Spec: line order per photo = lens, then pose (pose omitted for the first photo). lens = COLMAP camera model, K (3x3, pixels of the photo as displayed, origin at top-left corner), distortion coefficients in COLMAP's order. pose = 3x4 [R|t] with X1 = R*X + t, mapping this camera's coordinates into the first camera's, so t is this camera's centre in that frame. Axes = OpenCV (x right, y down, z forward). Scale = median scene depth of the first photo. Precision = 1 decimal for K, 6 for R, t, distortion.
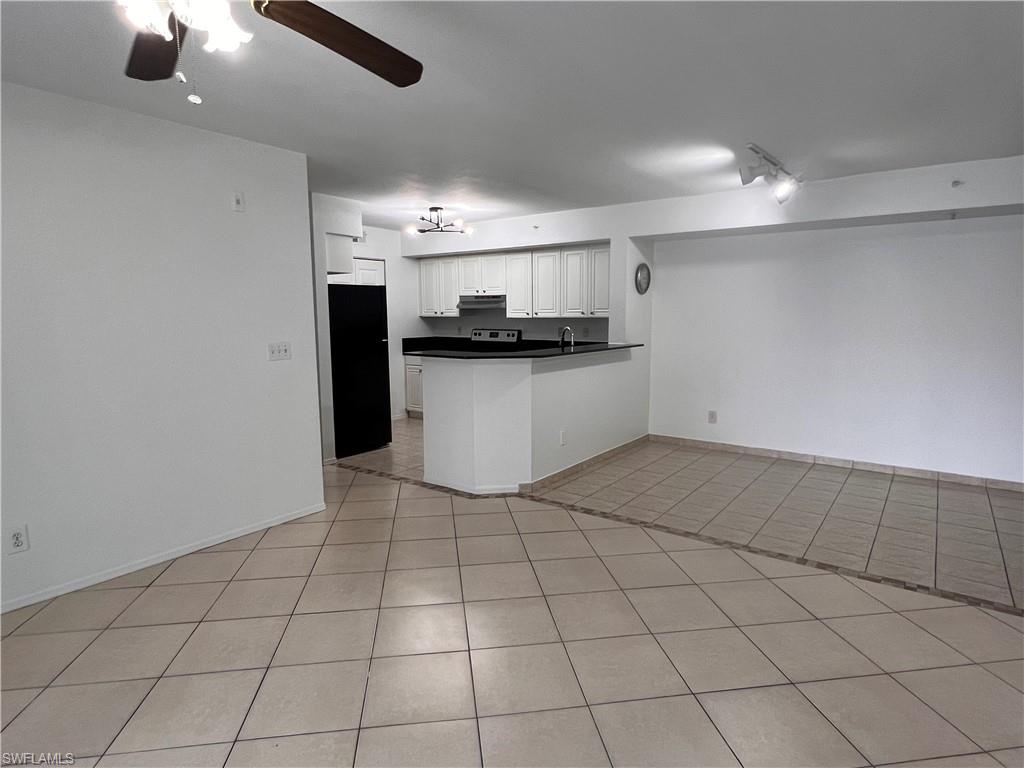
lens RADIAL K [[570.1, 0, 508.2], [0, 570.1, 384.7], [0, 0, 1]] dist [-0.000852, -0.000579]
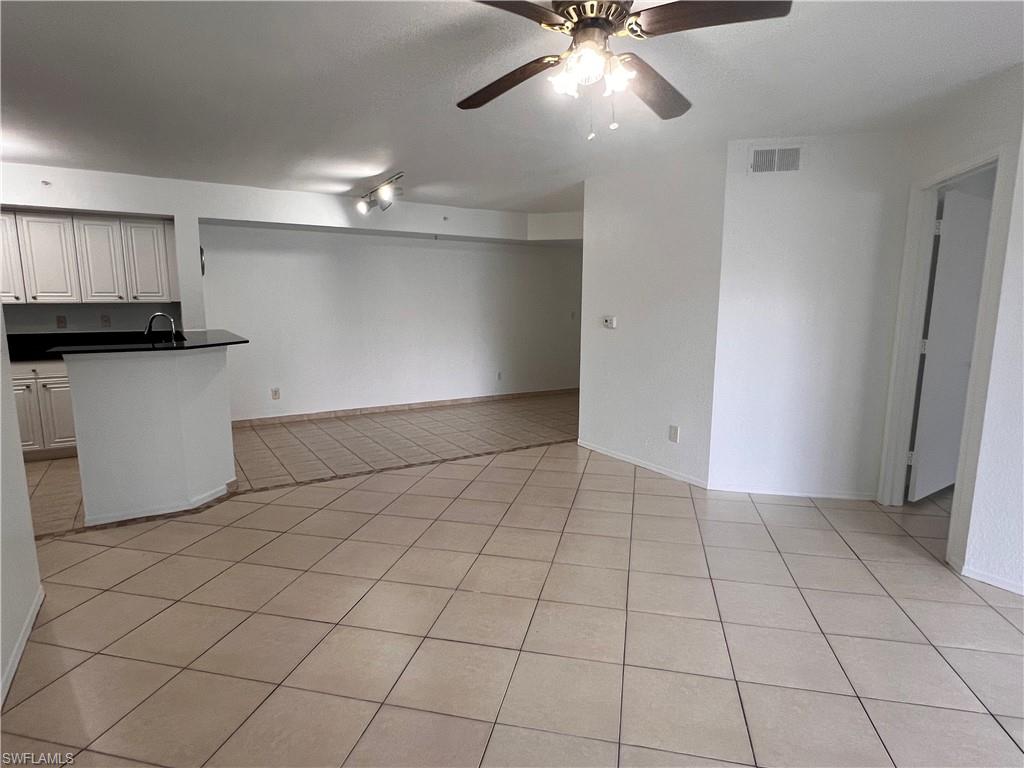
lens RADIAL K [[570.1, 0, 510.9], [0, 570.1, 390.4], [0, 0, 1]] dist [-0.000852, -0.000579]
pose [[0.361733, -0.141324, 0.921508, -0.648706], [0.114793, 0.987674, 0.106410, -0.019051], [-0.925187, 0.067290, 0.373497, 0.228697]]
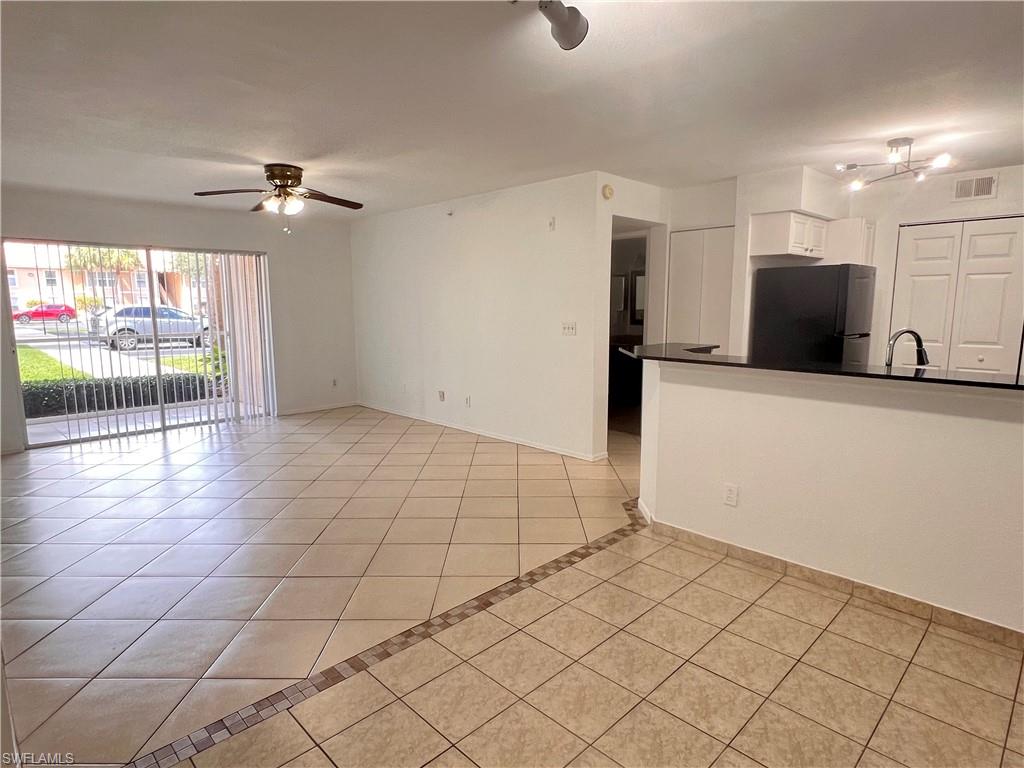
lens RADIAL K [[570.1, 0, 511.6], [0, 570.1, 381.3], [0, 0, 1]] dist [-0.000852, -0.000579]
pose [[-0.141268, 0.143057, -0.979580, 0.817603], [-0.123694, 0.979199, 0.160840, -0.116407], [0.982213, 0.143890, -0.120634, 0.892201]]
